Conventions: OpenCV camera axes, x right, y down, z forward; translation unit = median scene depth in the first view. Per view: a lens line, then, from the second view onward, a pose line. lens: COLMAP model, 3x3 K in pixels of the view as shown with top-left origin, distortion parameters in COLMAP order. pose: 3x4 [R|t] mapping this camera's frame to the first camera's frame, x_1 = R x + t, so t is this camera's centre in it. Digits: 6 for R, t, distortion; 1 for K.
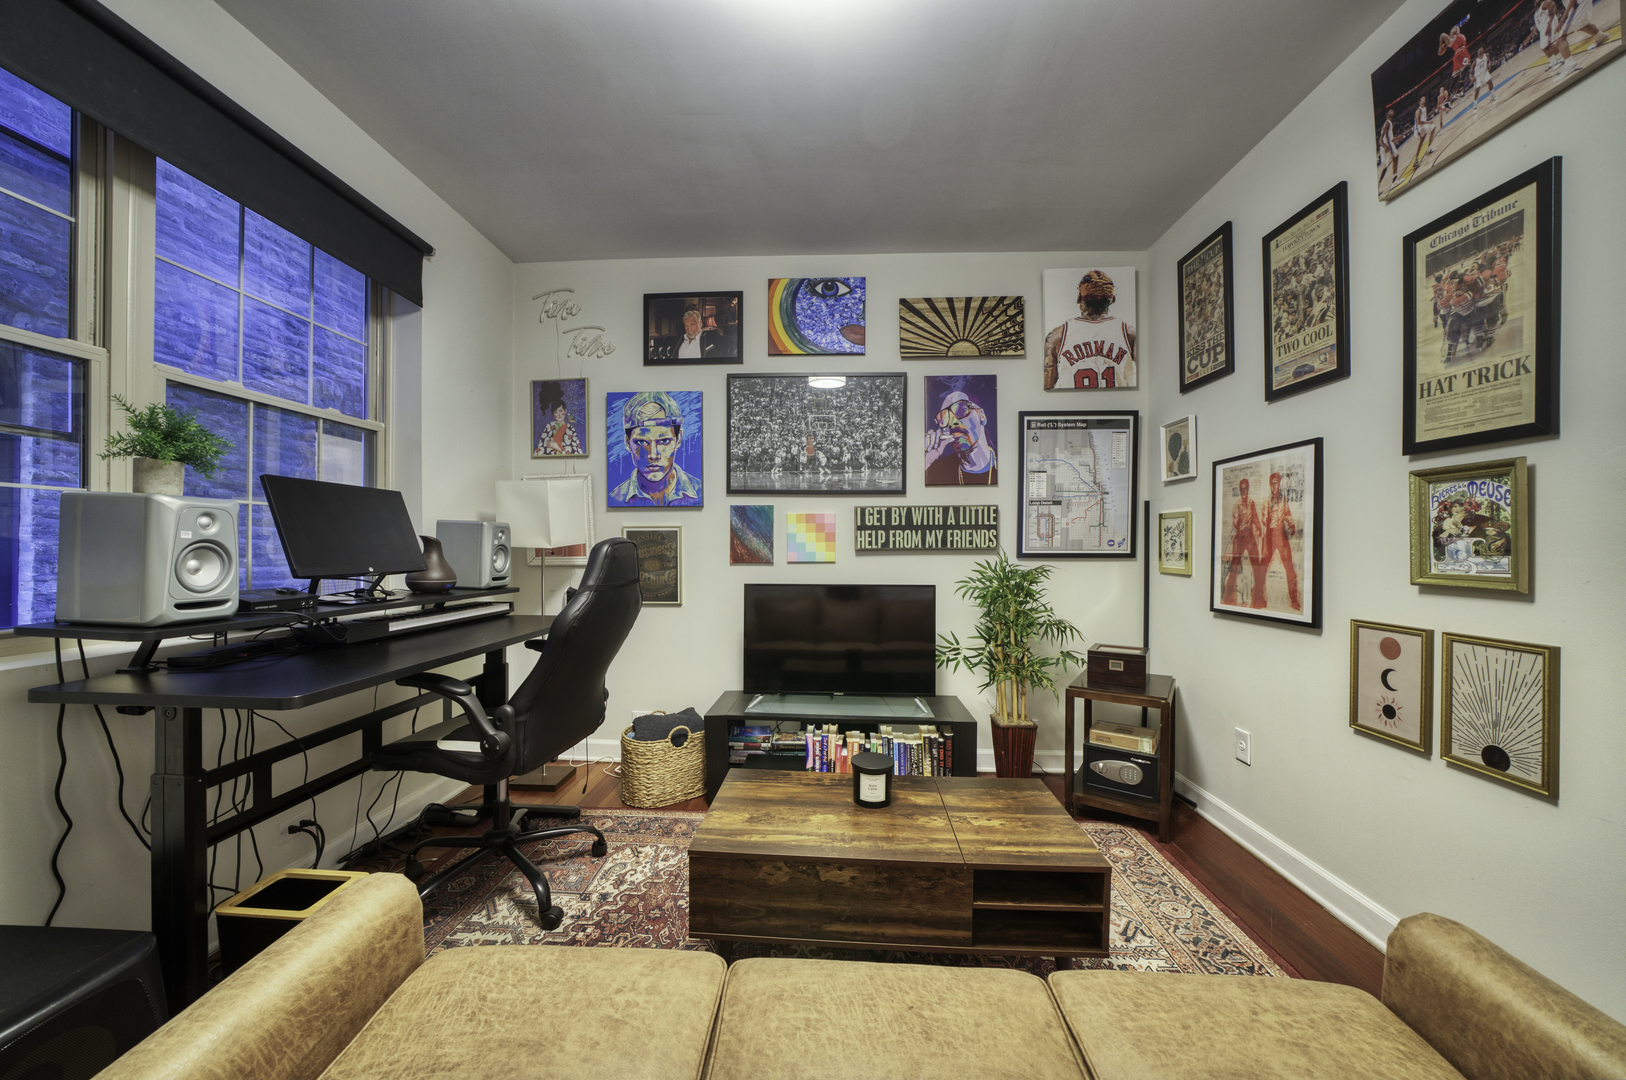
lens RADIAL K [[564.9, 0, 807.5], [0, 564.9, 550.8], [0, 0, 1]] dist [-0.024749, 0.002372]
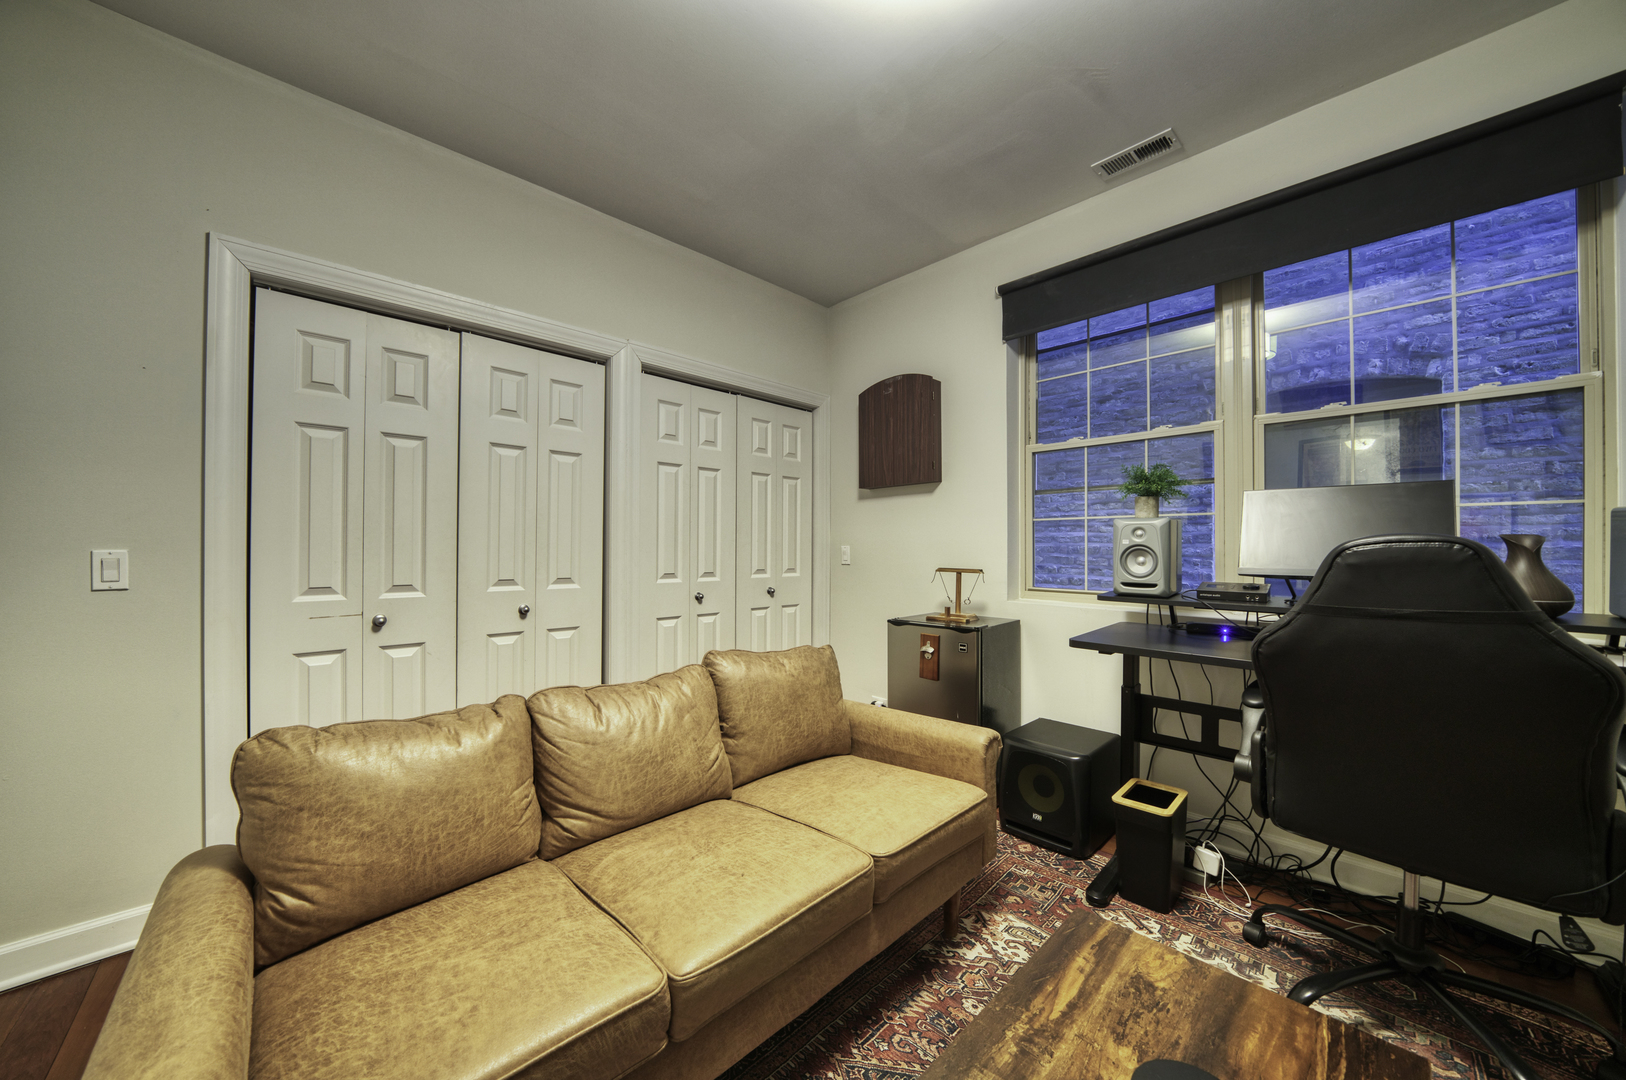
lens RADIAL K [[564.9, 0, 807.5], [0, 564.9, 550.8], [0, 0, 1]] dist [-0.024749, 0.002372]
pose [[-0.680136, 0.000944, -0.733086, 0.323923], [-0.008551, 0.999921, 0.009220, -0.003555], [0.733037, 0.012540, -0.680074, 0.605641]]
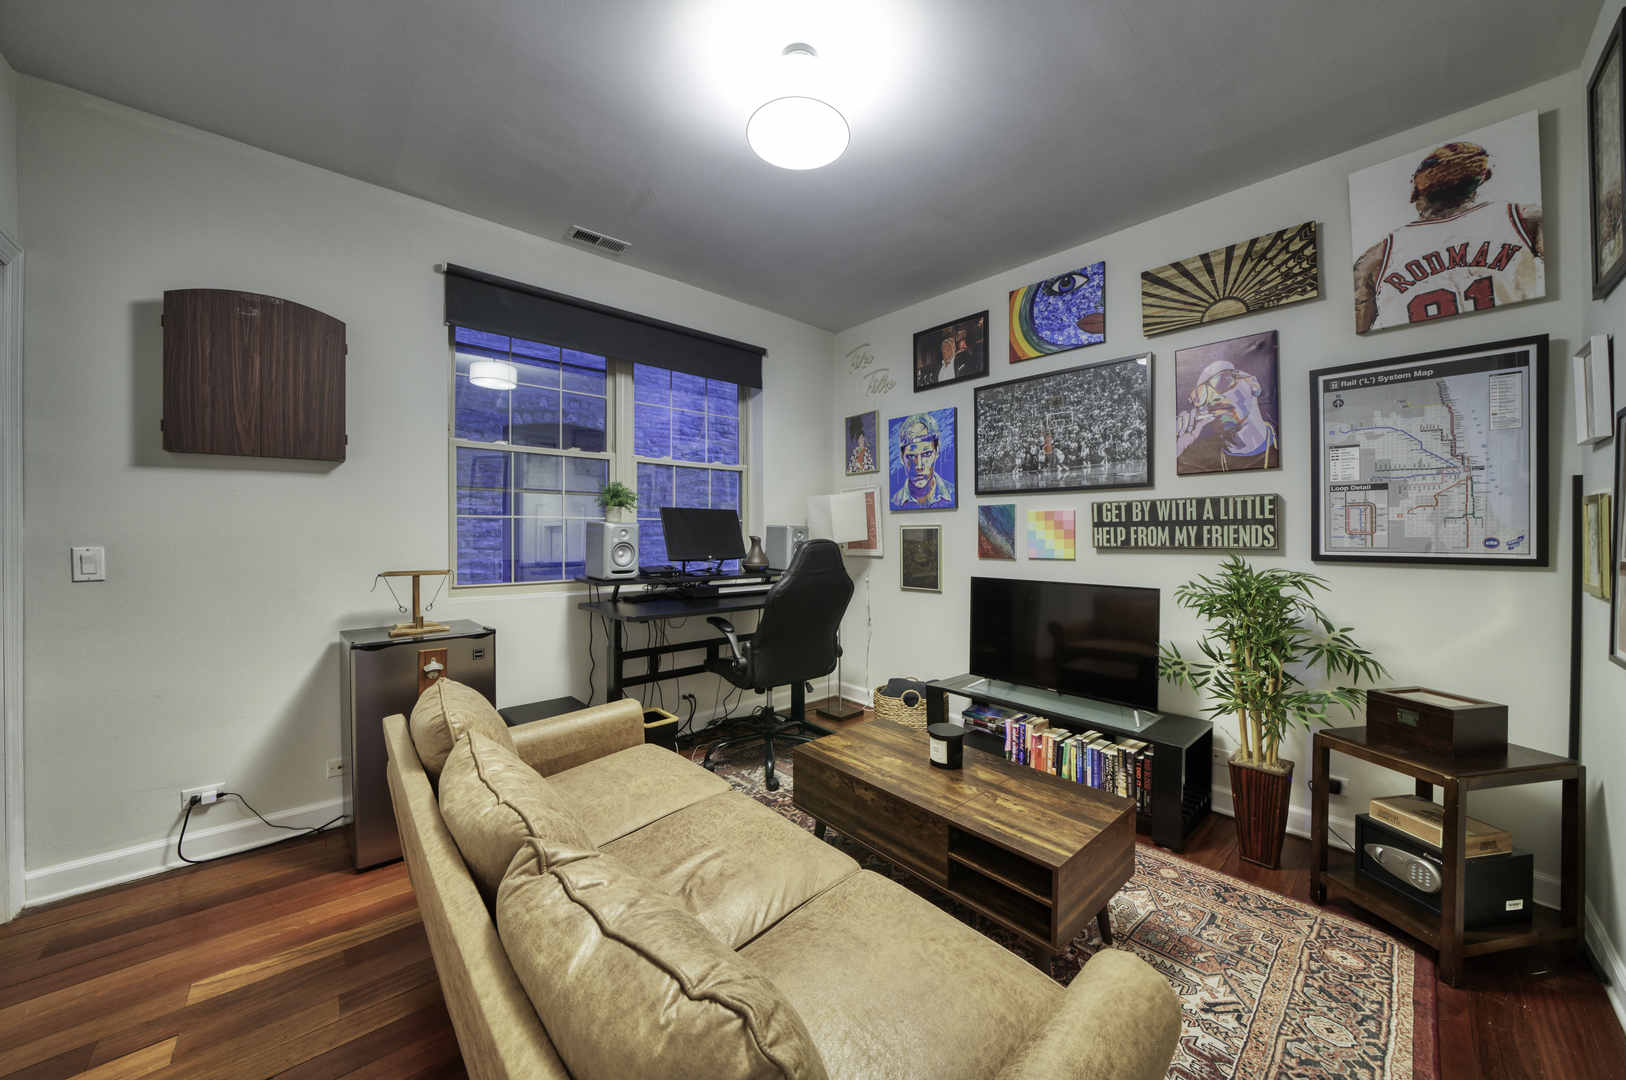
lens RADIAL K [[568.3, 0, 809.6], [0, 568.3, 537.9], [0, 0, 1]] dist [-0.020244, 0.000075]
pose [[0.707765, 0.003343, -0.706440, 0.431561], [-0.003325, 0.999993, 0.001401, -0.017900], [0.706440, 0.001358, 0.707772, -0.026589]]
